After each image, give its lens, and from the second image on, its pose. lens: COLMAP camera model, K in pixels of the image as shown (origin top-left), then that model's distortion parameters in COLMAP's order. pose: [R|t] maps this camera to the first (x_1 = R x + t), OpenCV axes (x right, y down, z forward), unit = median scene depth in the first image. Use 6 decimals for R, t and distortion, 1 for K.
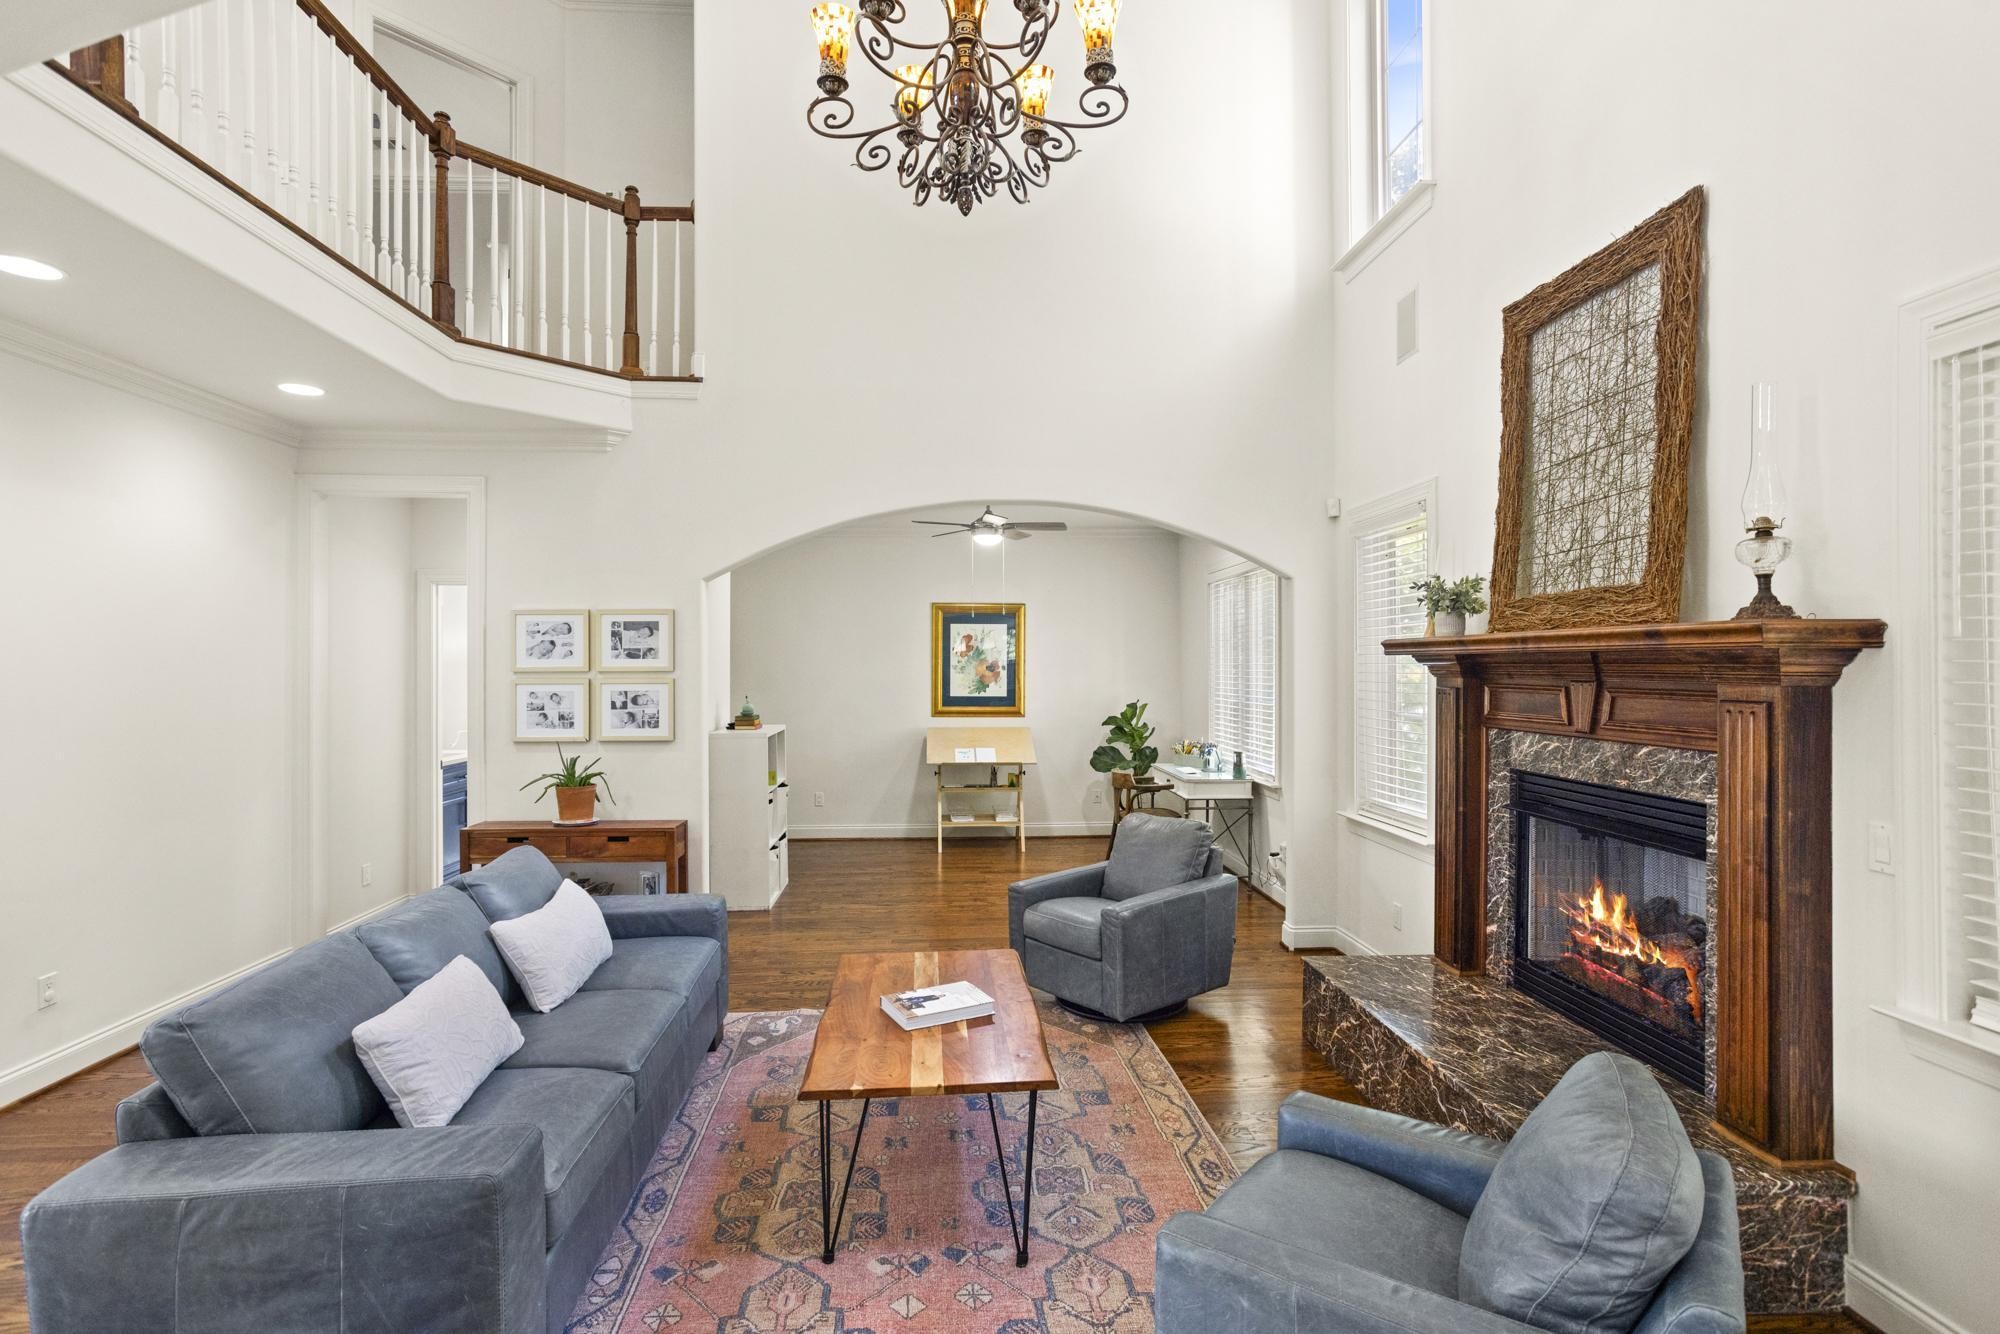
lens RADIAL K [[968.6, 0, 1000.0], [0, 968.6, 667.0], [0, 0, 1]] dist [-0.064122, 0.043050]
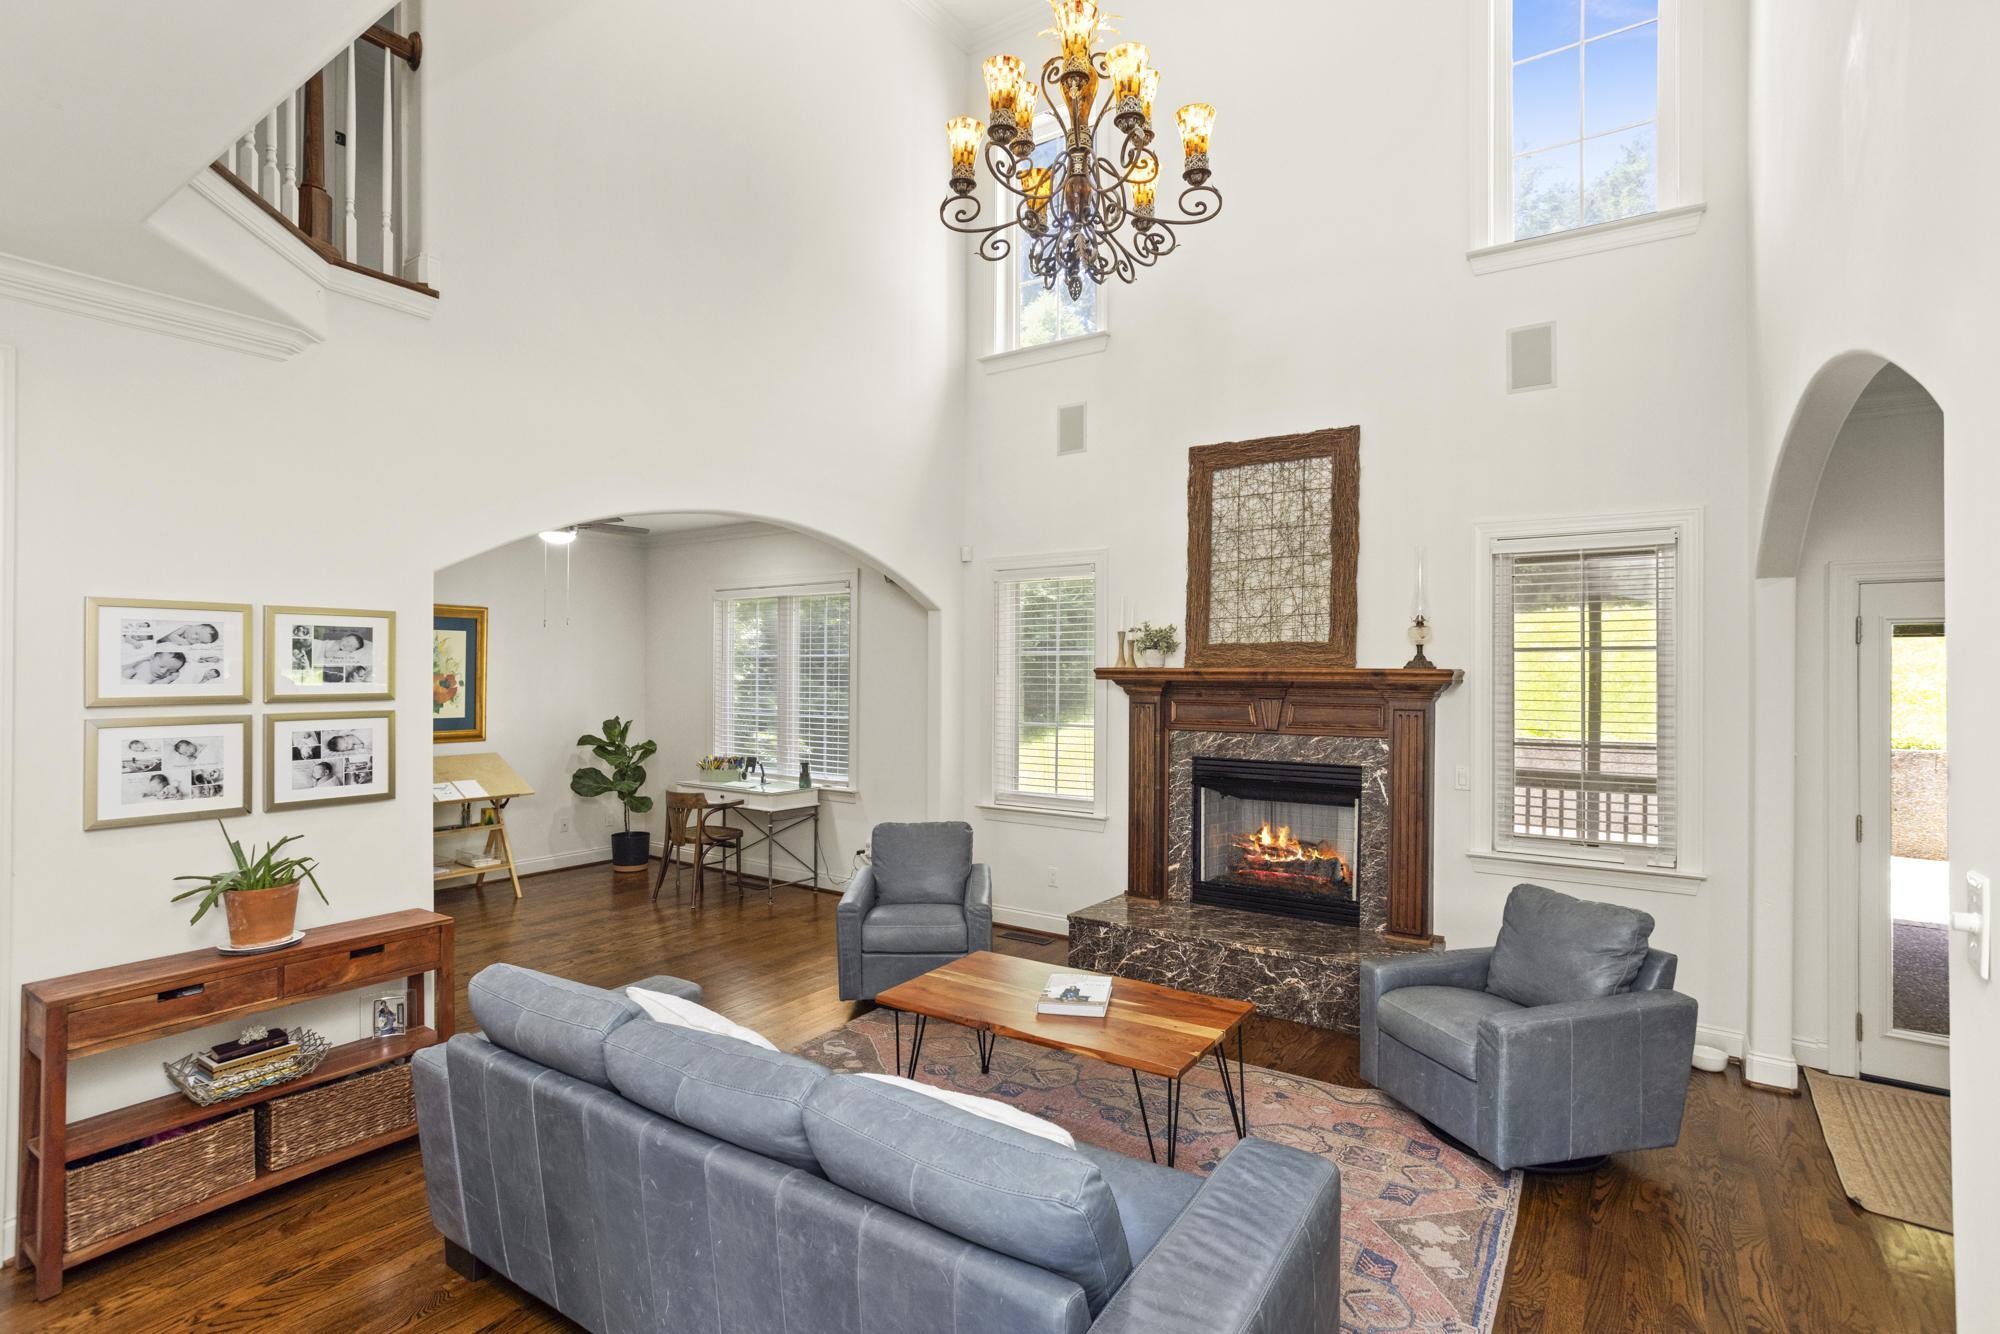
lens RADIAL K [[968.6, 0, 1000.0], [0, 968.6, 667.0], [0, 0, 1]] dist [-0.064122, 0.043050]
pose [[0.610684, 0.006972, 0.791843, -0.833122], [-0.004838, 0.999975, -0.005073, -0.024250], [-0.791859, -0.000733, 0.610703, 0.309707]]
